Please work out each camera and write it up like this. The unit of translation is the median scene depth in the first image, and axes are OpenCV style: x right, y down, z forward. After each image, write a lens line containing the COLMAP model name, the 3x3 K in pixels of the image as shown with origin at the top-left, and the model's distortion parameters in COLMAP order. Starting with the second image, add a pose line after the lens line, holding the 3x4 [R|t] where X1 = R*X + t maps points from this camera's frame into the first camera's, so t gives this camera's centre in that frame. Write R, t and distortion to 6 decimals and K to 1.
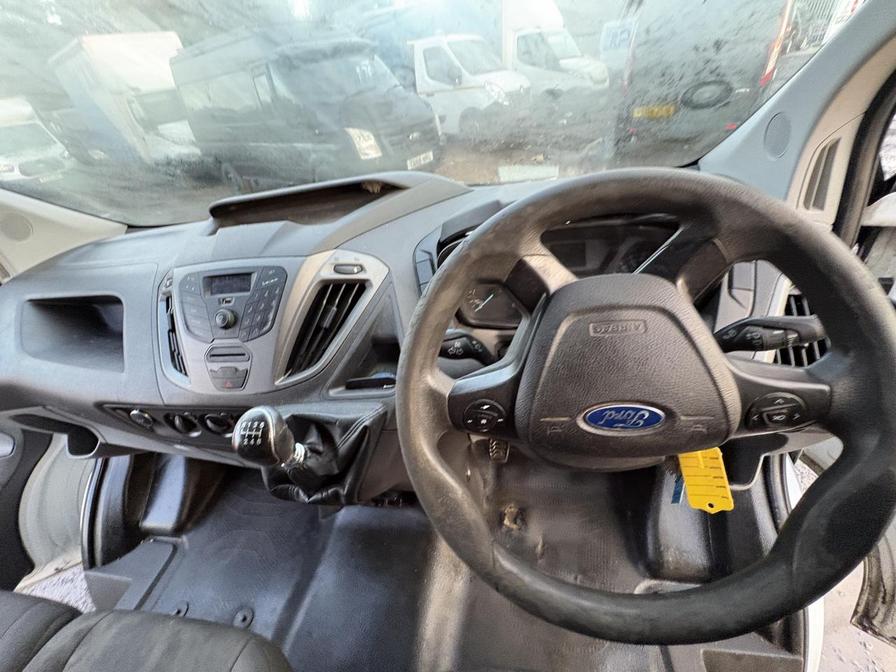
lens RADIAL K [[361.8, 0, 447.1], [0, 361.8, 336.2], [0, 0, 1]] dist [-0.000651, -0.000437]
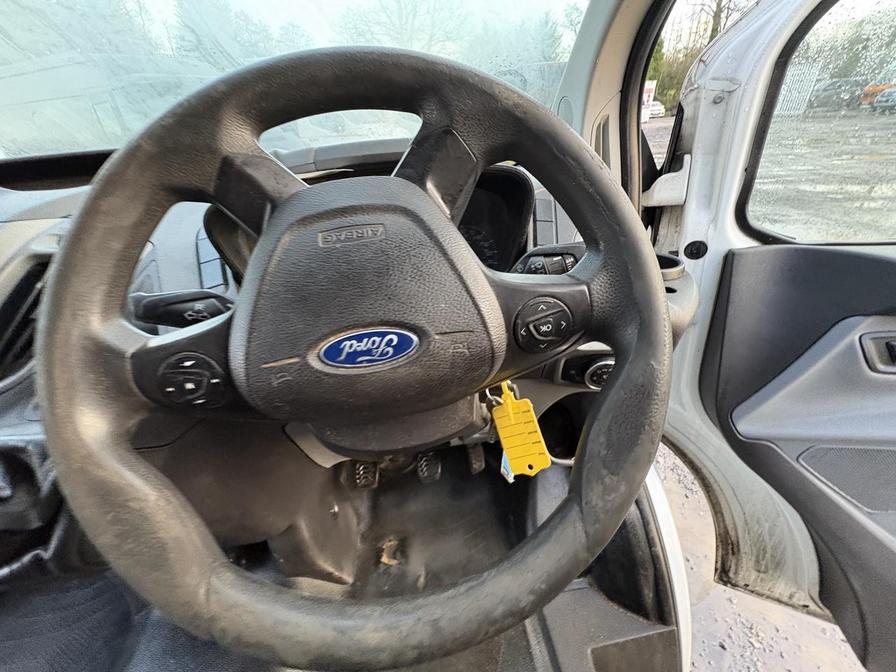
lens RADIAL K [[361.8, 0, 449.5], [0, 361.8, 335.4], [0, 0, 1]] dist [-0.000651, -0.000437]
pose [[0.962781, -0.079493, 0.258327, 0.203255], [0.107672, 0.989461, -0.096814, 0.129797], [-0.247909, 0.121026, 0.961194, 0.099770]]
